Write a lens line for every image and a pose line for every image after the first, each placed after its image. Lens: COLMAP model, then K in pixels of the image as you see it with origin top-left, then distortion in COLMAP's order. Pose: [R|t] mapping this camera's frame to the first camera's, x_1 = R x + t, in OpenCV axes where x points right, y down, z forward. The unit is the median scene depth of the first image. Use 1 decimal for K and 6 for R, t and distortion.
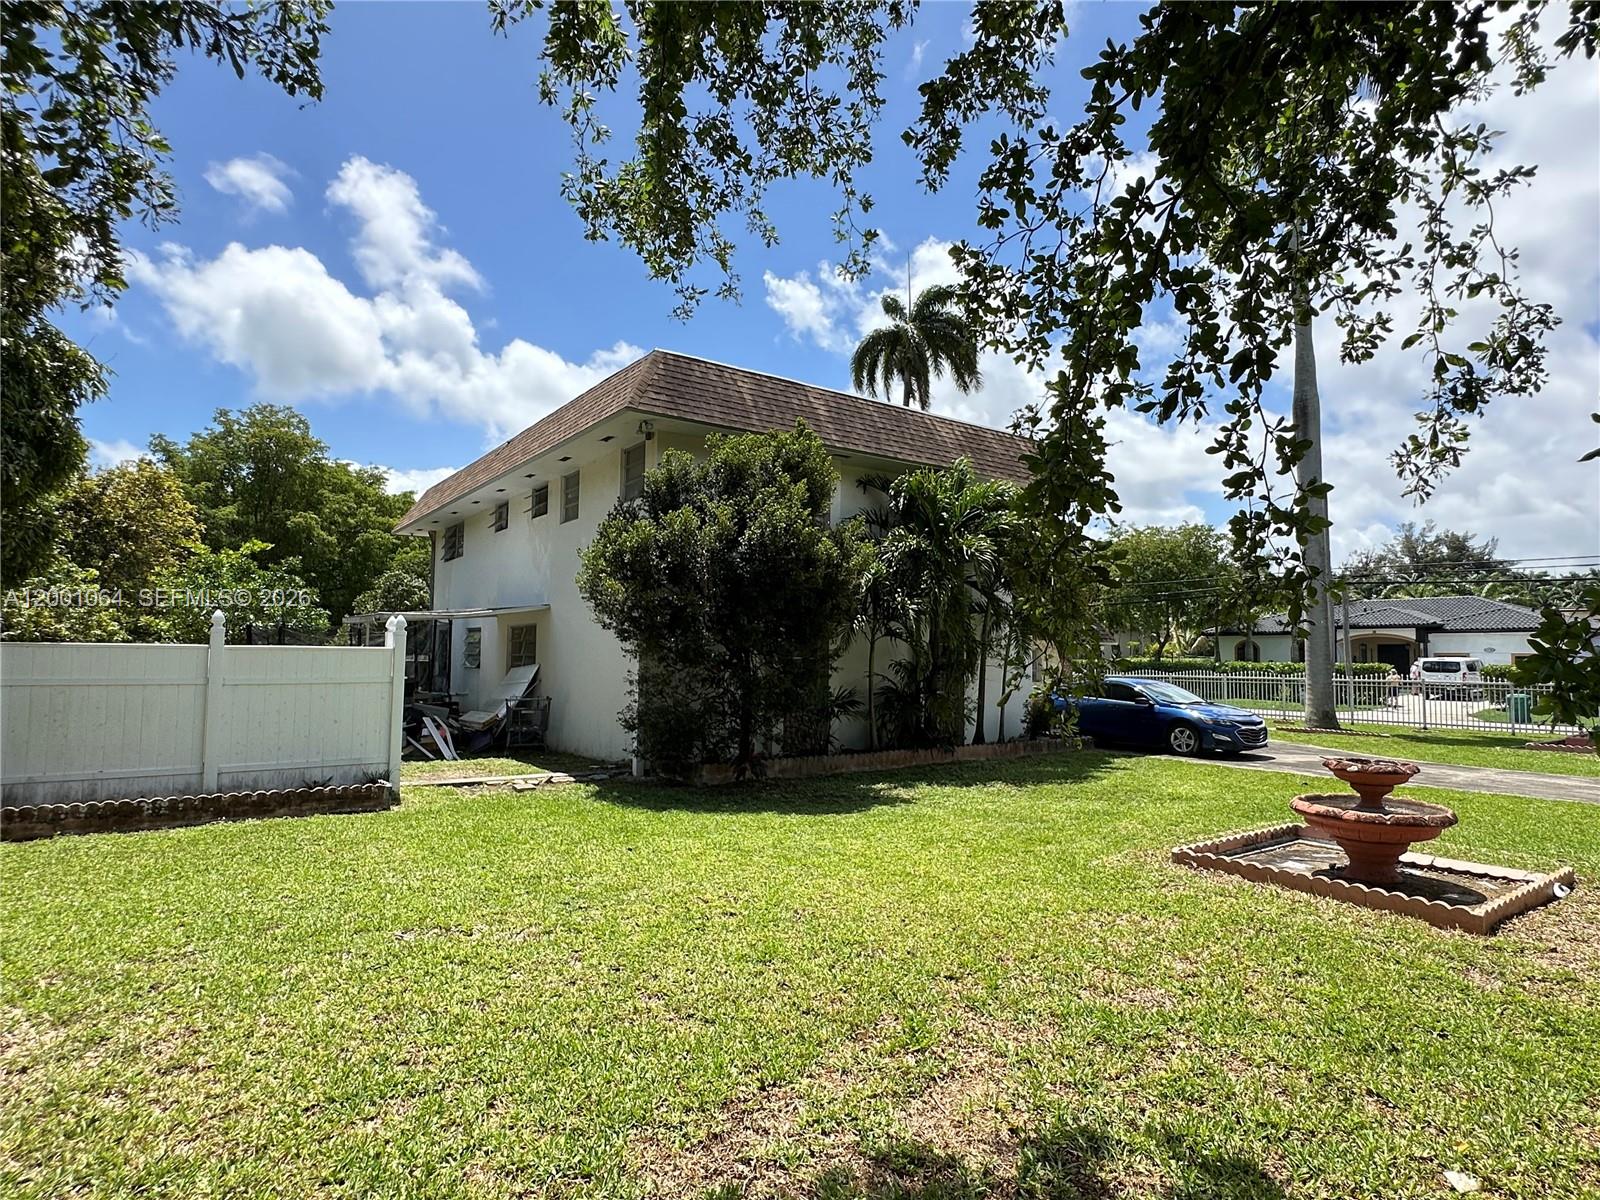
lens RADIAL K [[876.0, 0, 800.0], [0, 876.0, 600.0], [0, 0, 1]] dist [-0.005457, -0.000798]
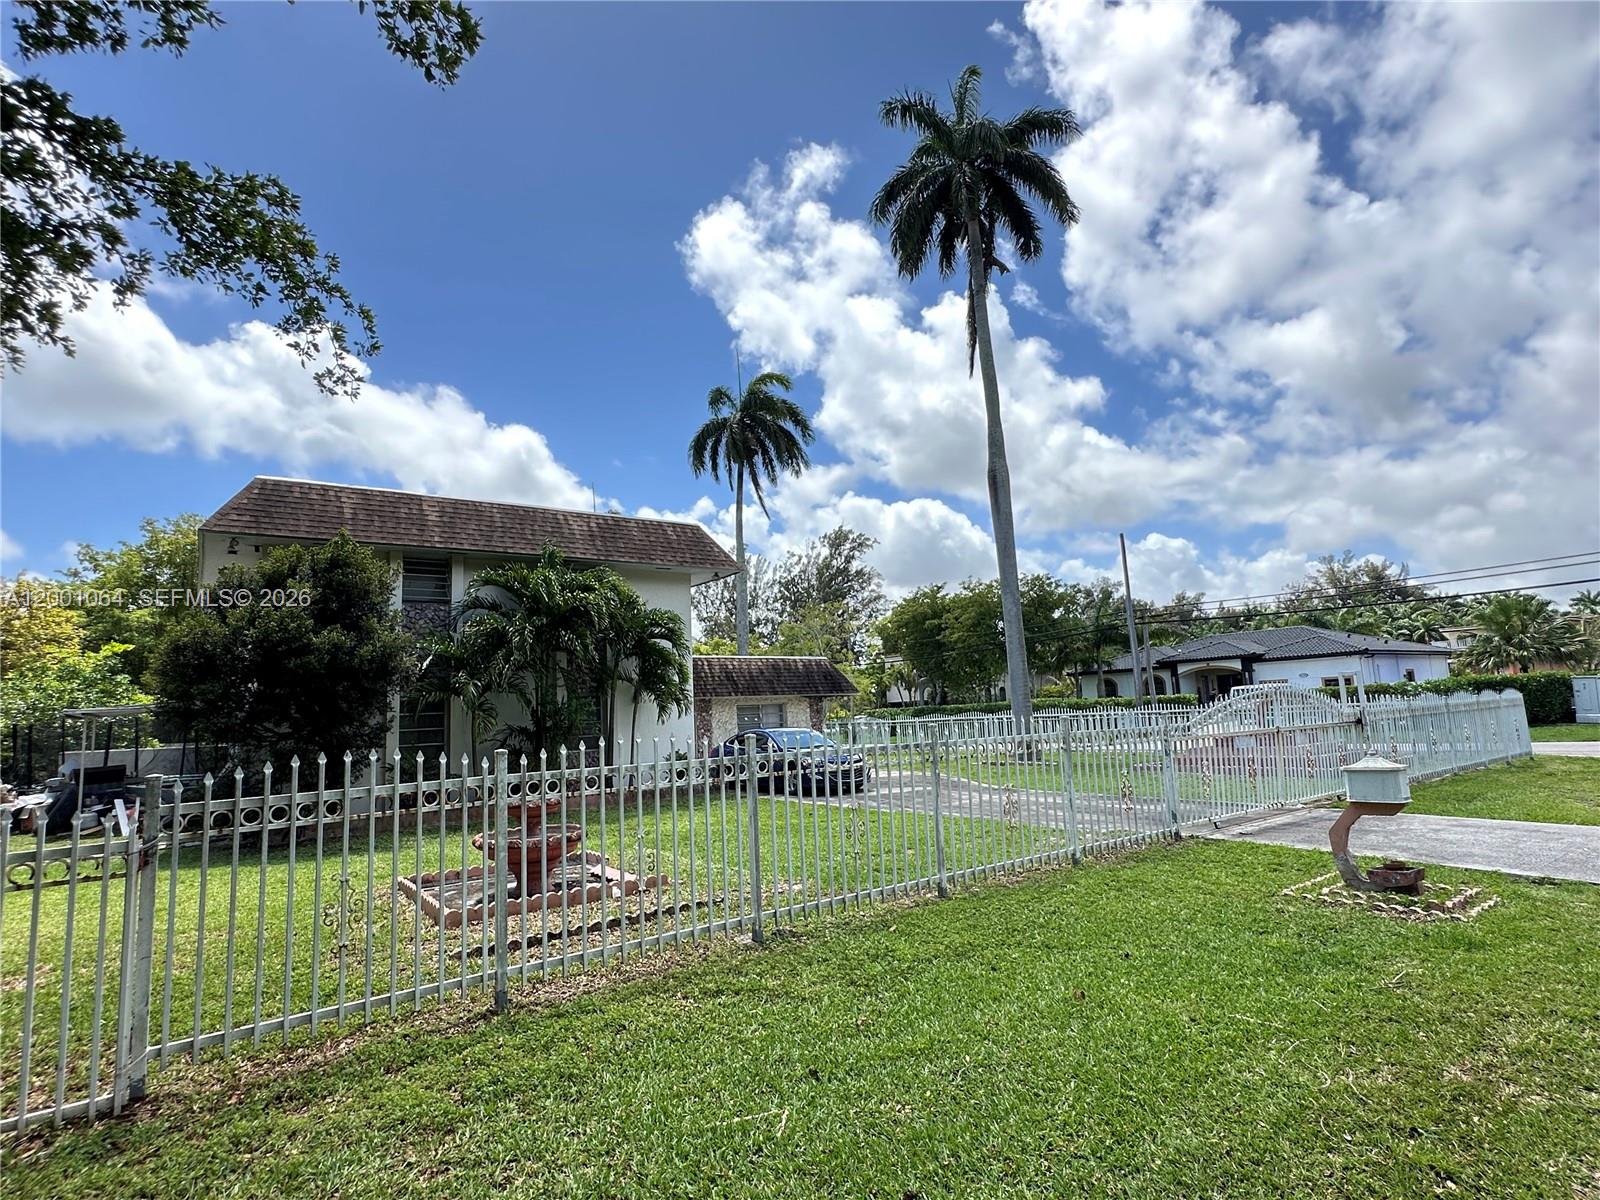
lens RADIAL K [[835.7, 0, 800.0], [0, 835.7, 600.0], [0, 0, 1]] dist [0.001913, 0.000417]
pose [[0.998256, -0.056336, 0.017666, 0.142321], [0.057450, 0.995847, -0.070622, 0.001130], [-0.013615, 0.071513, 0.997347, -0.035610]]
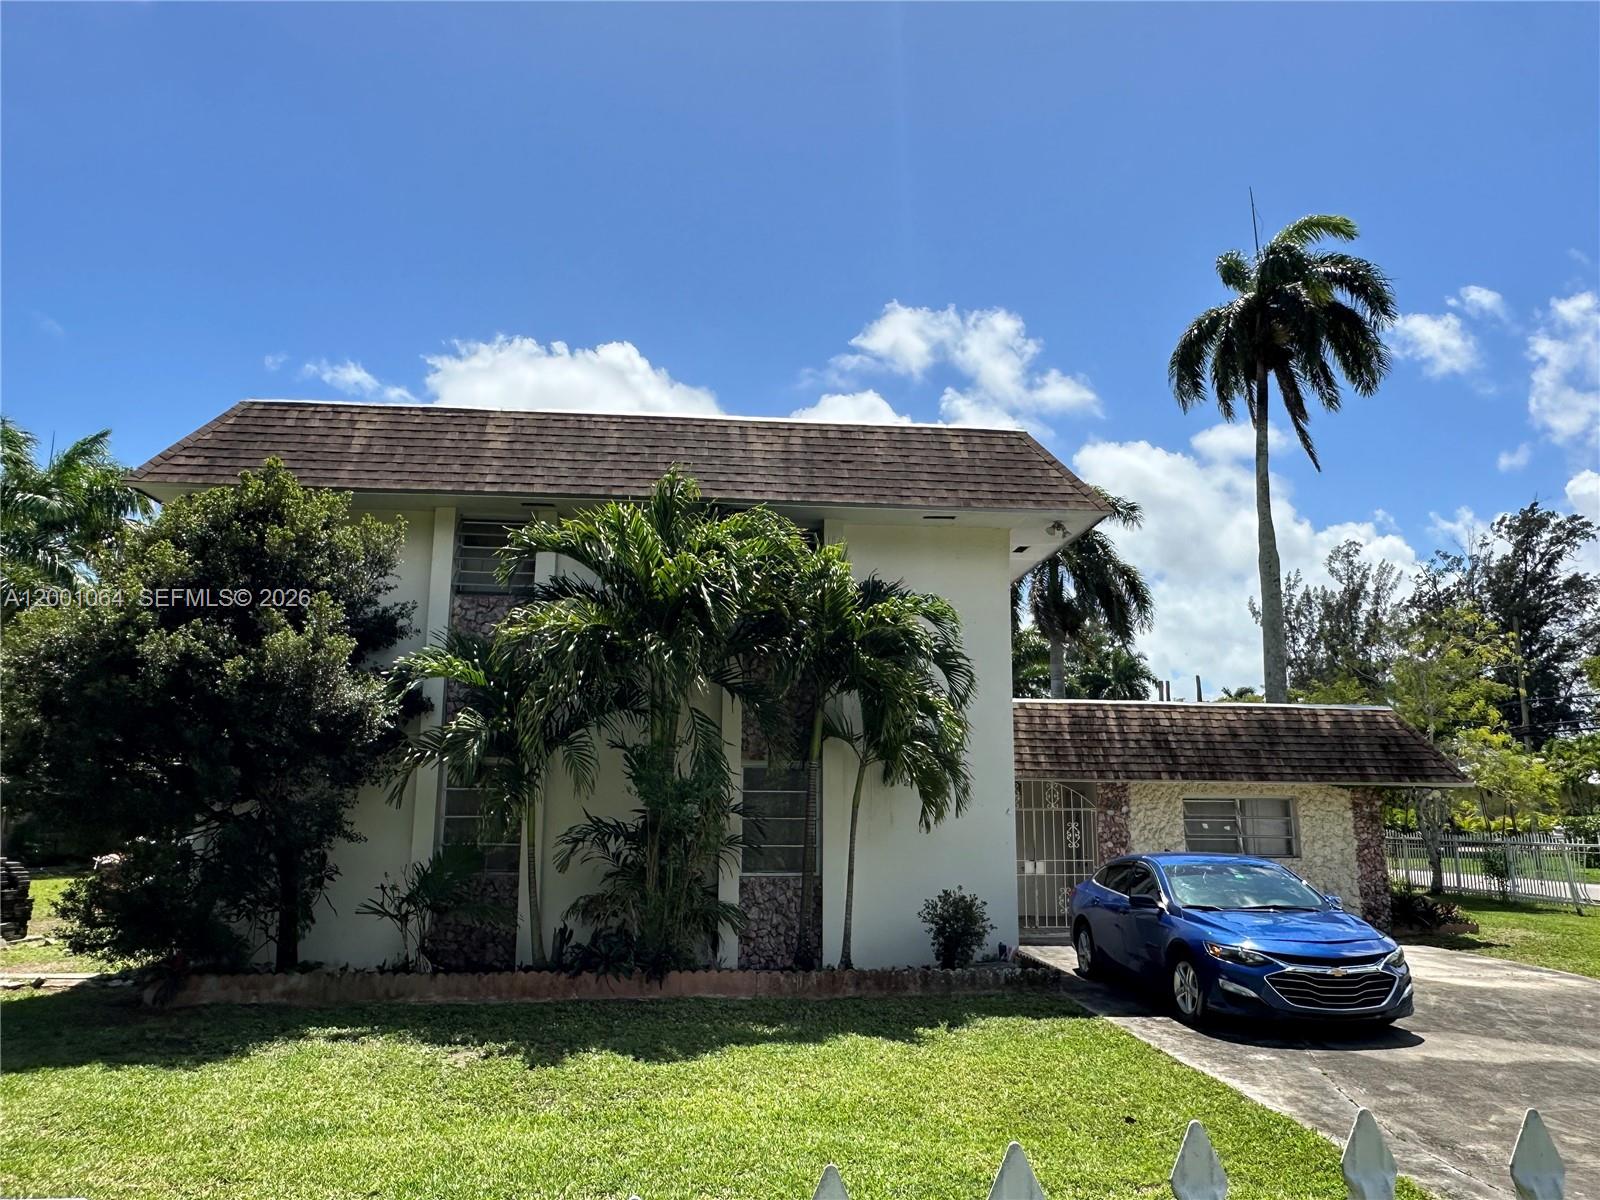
lens RADIAL K [[1129.4, 0, 801.7], [0, 1129.4, 580.8], [0, 0, 1]] dist [0.001016, 0.000951]
pose [[0.865324, -0.107119, -0.489632, 0.186041], [0.037303, 0.987950, -0.150214, 0.008358], [0.499823, 0.111719, 0.858892, 0.109565]]
